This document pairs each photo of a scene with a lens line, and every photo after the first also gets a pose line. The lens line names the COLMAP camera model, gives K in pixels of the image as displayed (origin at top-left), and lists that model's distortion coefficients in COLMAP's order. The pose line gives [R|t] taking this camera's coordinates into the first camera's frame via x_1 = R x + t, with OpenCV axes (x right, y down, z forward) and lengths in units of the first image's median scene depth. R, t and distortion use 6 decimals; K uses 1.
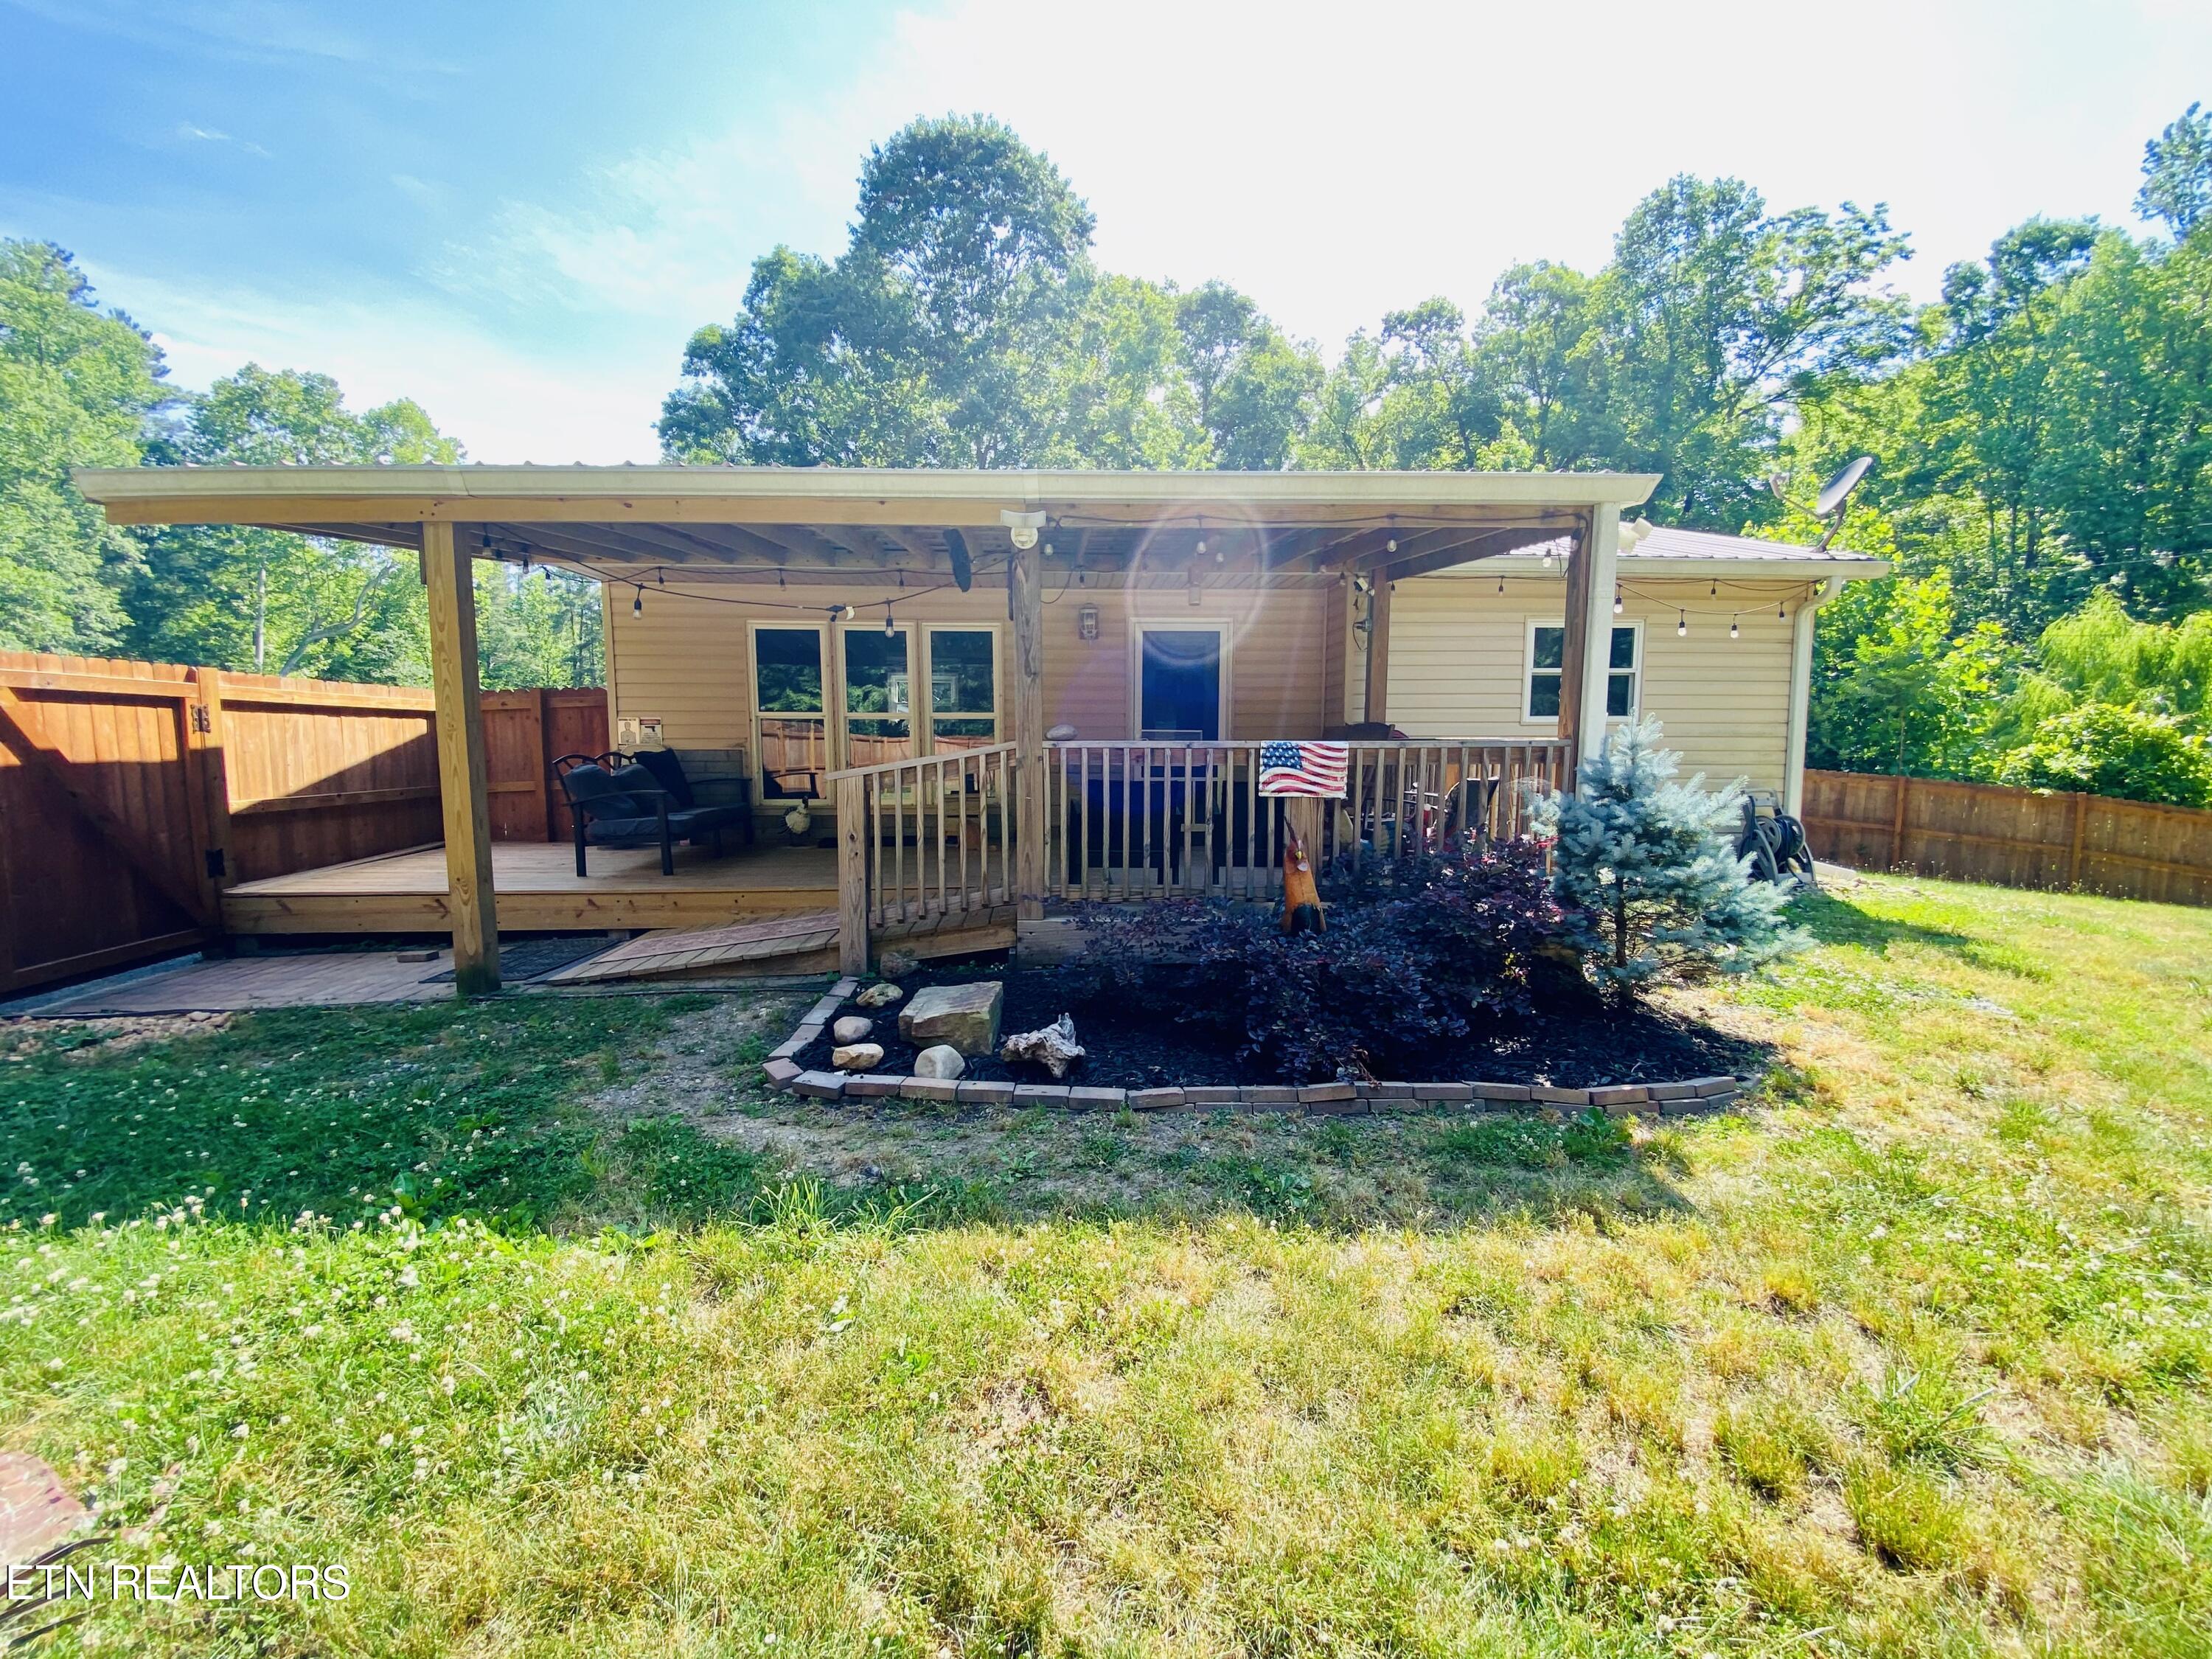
lens RADIAL K [[885.0, 0, 1106.0], [0, 885.0, 829.5], [0, 0, 1]] dist [0.000472, -0.000381]
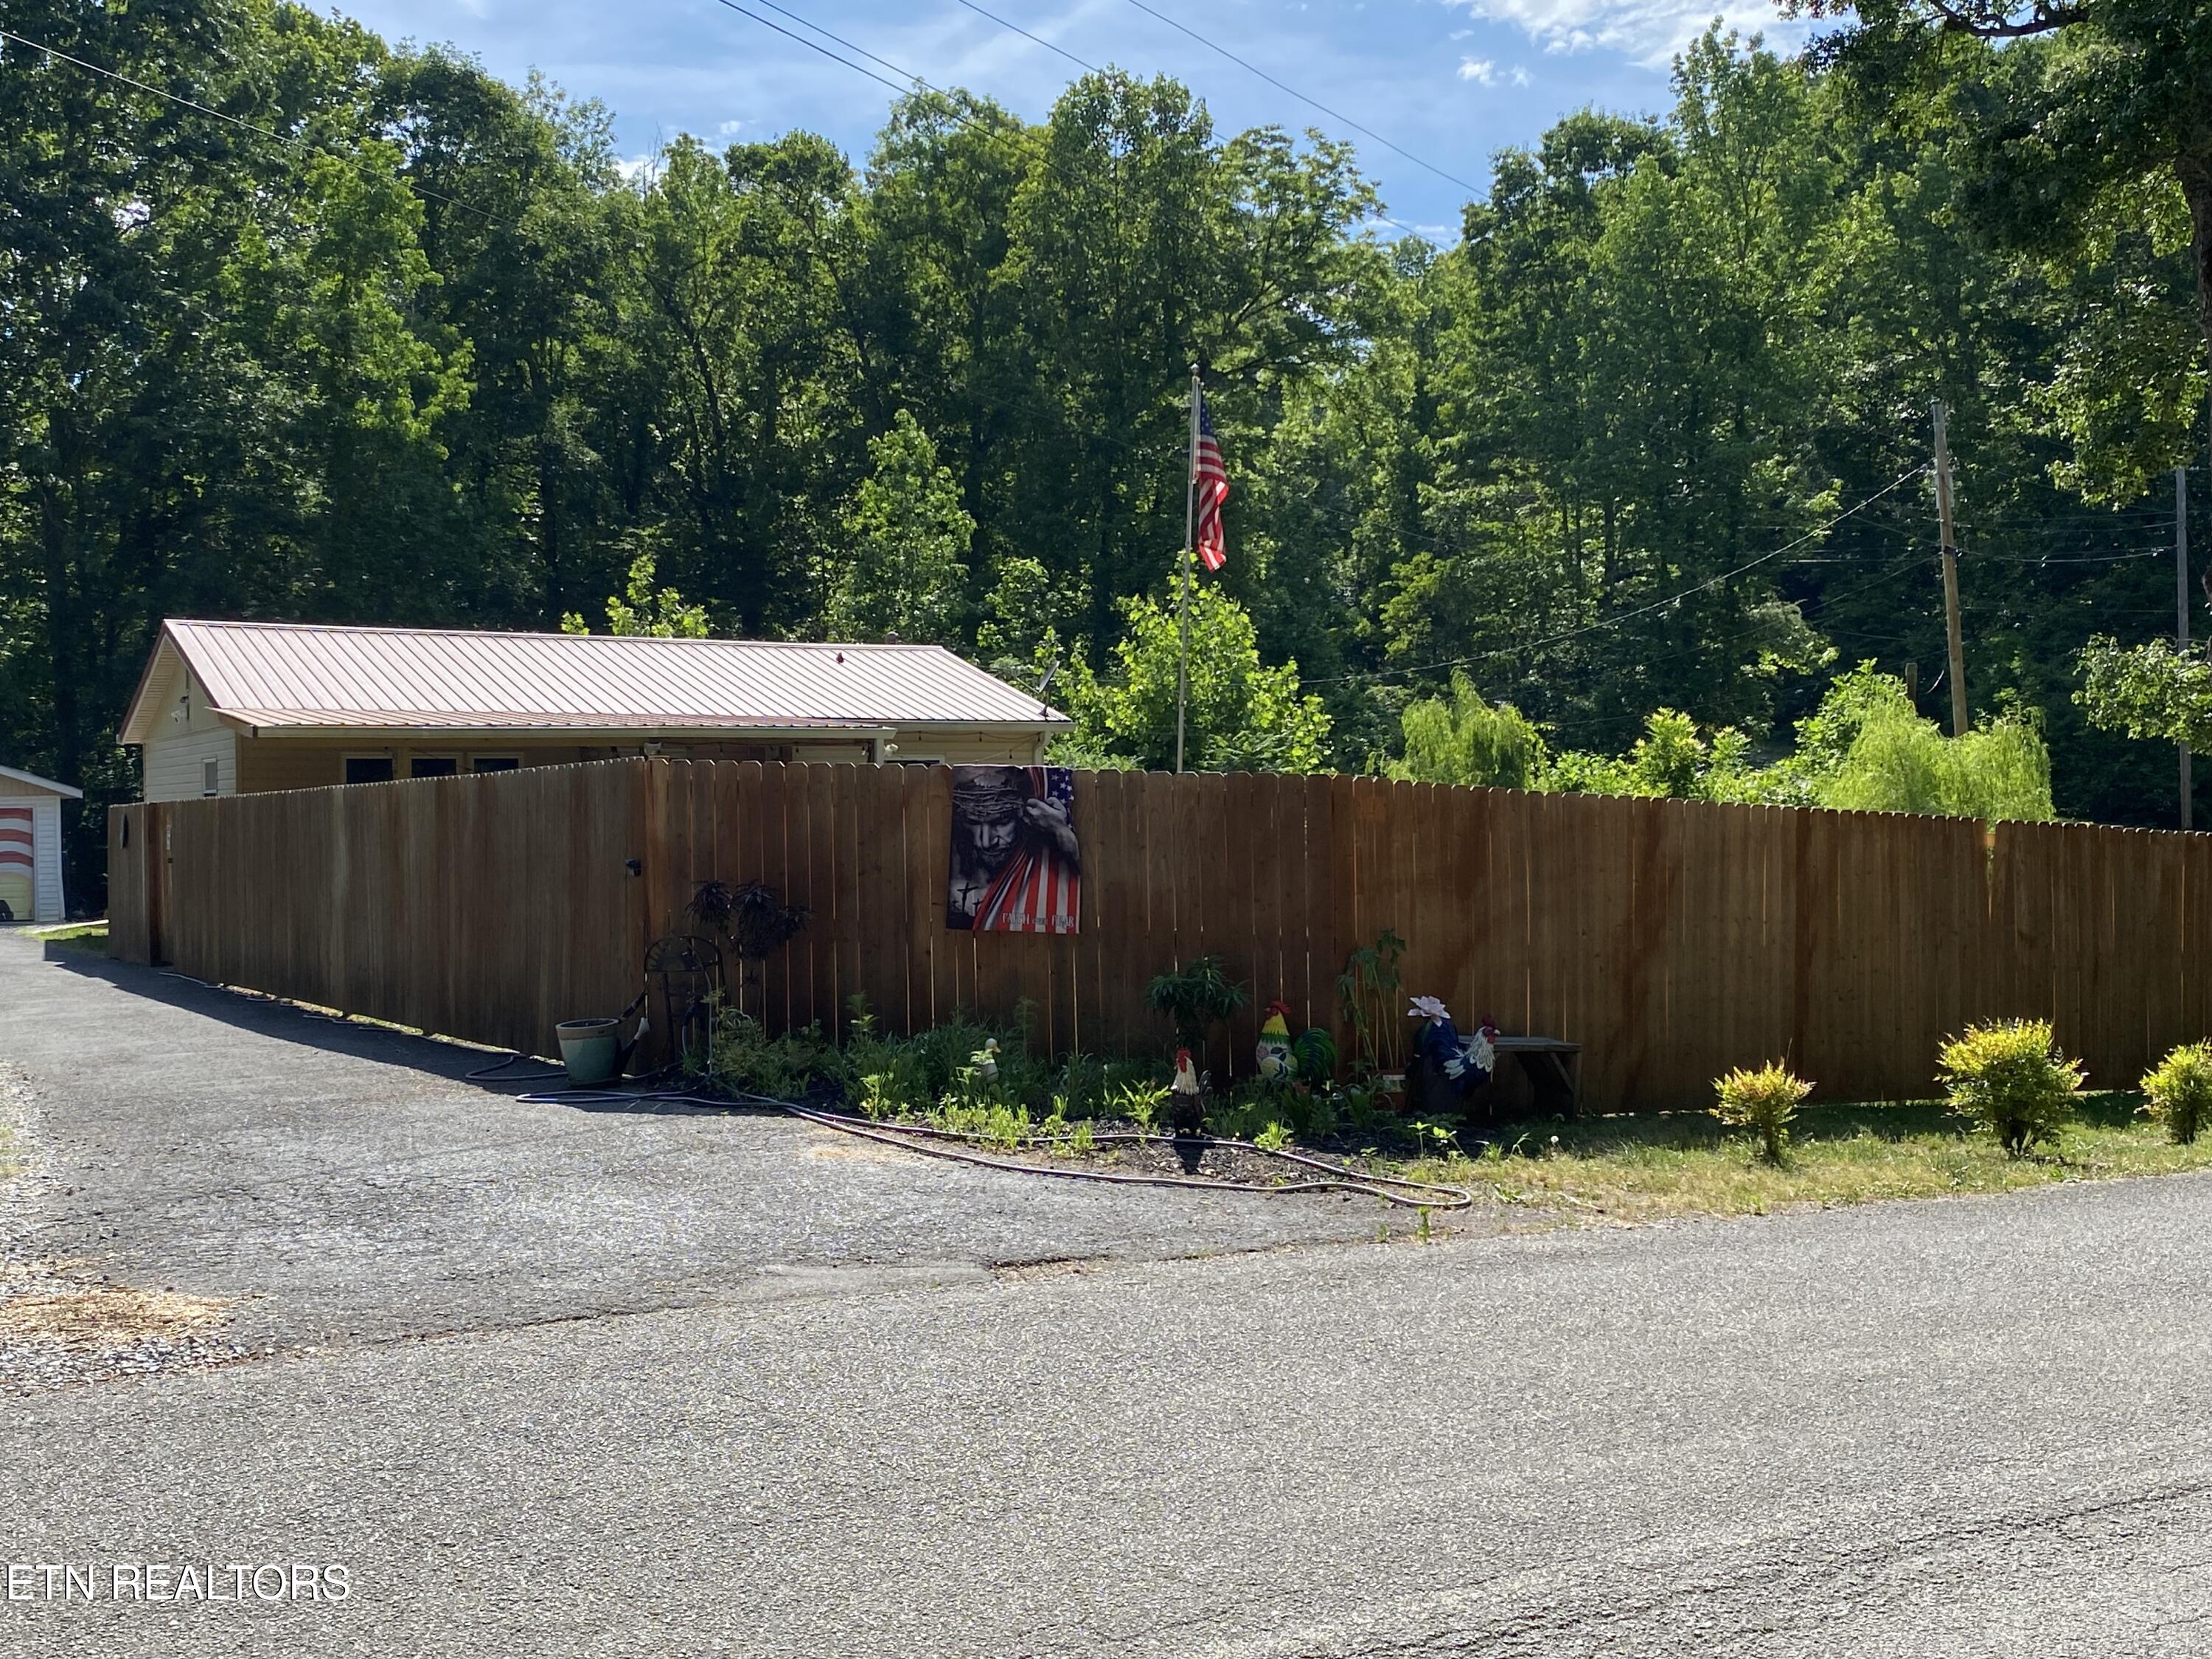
lens RADIAL K [[2321.6, 0, 1106.0], [0, 2321.6, 829.5], [0, 0, 1]] dist [0.002463, -0.003229]
pose [[0.894947, -0.003819, 0.446157, -0.184852], [0.045862, 0.995454, -0.083472, 0.046897], [-0.443810, 0.095164, 0.891053, -0.543043]]
